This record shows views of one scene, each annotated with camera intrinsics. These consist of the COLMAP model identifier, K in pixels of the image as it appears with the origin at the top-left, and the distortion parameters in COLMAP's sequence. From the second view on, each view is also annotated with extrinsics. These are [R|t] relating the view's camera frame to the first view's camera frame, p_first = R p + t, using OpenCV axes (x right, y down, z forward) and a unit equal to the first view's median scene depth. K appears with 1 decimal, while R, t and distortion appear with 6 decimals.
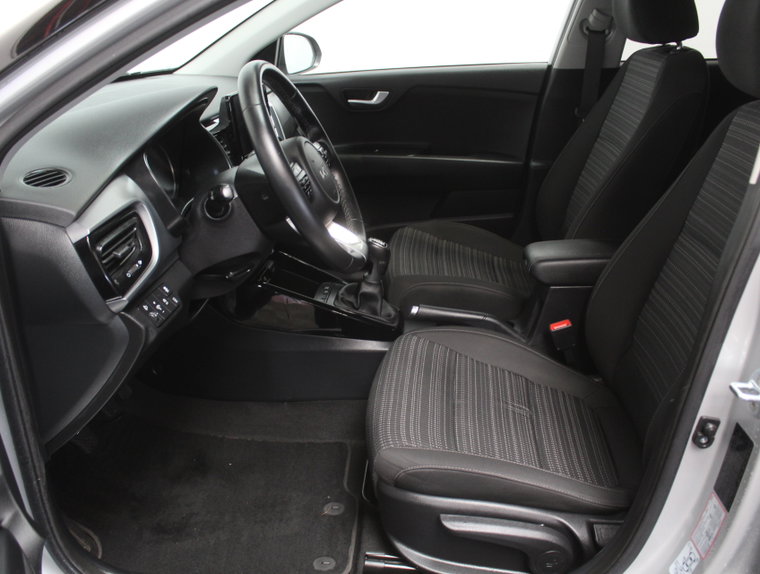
lens RADIAL K [[720.9, 0, 380.0], [0, 720.9, 287.0], [0, 0, 1]] dist [-0.180296, 0.192401]
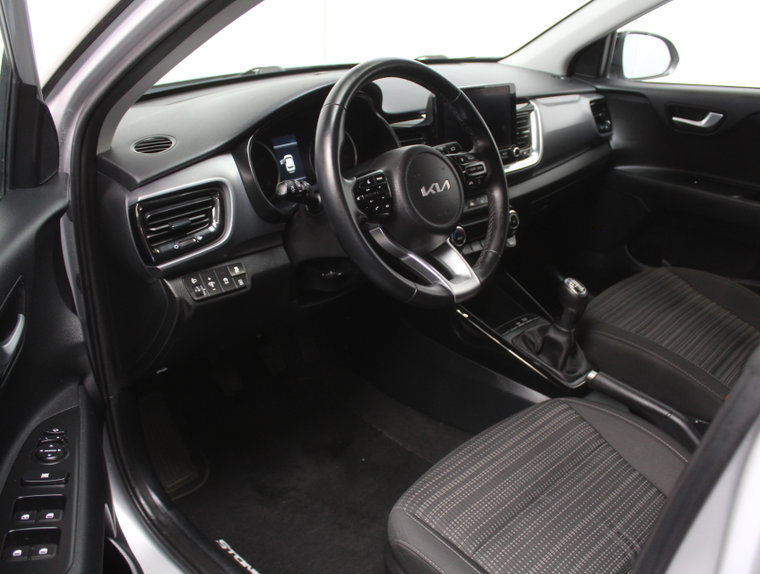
lens RADIAL K [[720.9, 0, 380.0], [0, 720.9, 287.0], [0, 0, 1]] dist [-0.180296, 0.192401]
pose [[0.766623, 0.272953, -0.581194, 0.308320], [-0.260212, 0.959558, 0.107416, -0.090962], [0.587009, 0.068886, 0.806644, 0.186746]]
